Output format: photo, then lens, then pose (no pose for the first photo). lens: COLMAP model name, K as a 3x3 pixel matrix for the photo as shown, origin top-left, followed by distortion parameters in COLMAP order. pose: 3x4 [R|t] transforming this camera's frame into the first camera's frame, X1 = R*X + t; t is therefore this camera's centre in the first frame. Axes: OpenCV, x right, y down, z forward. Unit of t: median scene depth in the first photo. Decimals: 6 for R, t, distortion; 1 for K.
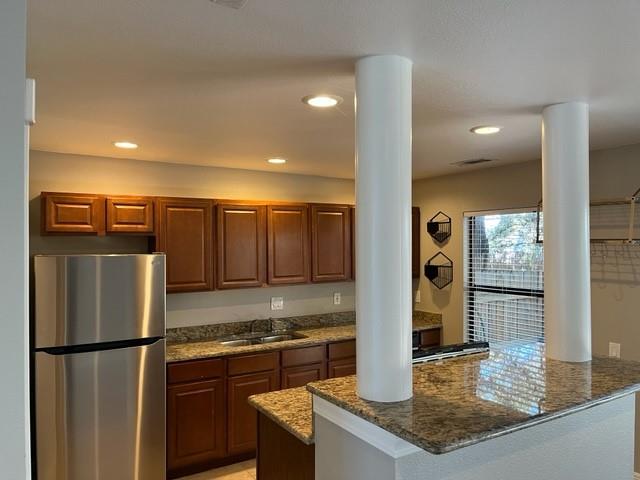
lens RADIAL K [[489.2, 0, 321.1], [0, 489.2, 238.9], [0, 0, 1]] dist [0.034204, -0.031674]
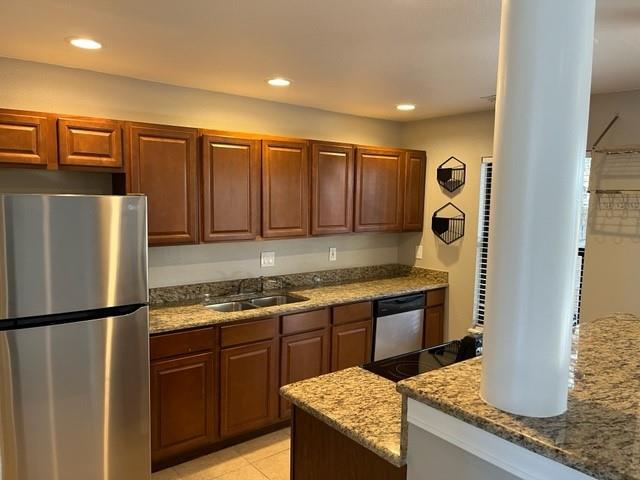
lens RADIAL K [[489.2, 0, 319.9], [0, 489.2, 243.4], [0, 0, 1]] dist [0.034204, -0.031674]
pose [[0.993533, 0.011391, 0.112975, -0.111461], [-0.023367, 0.994170, 0.105258, 0.014995], [-0.111117, -0.107217, 0.988007, 0.177866]]
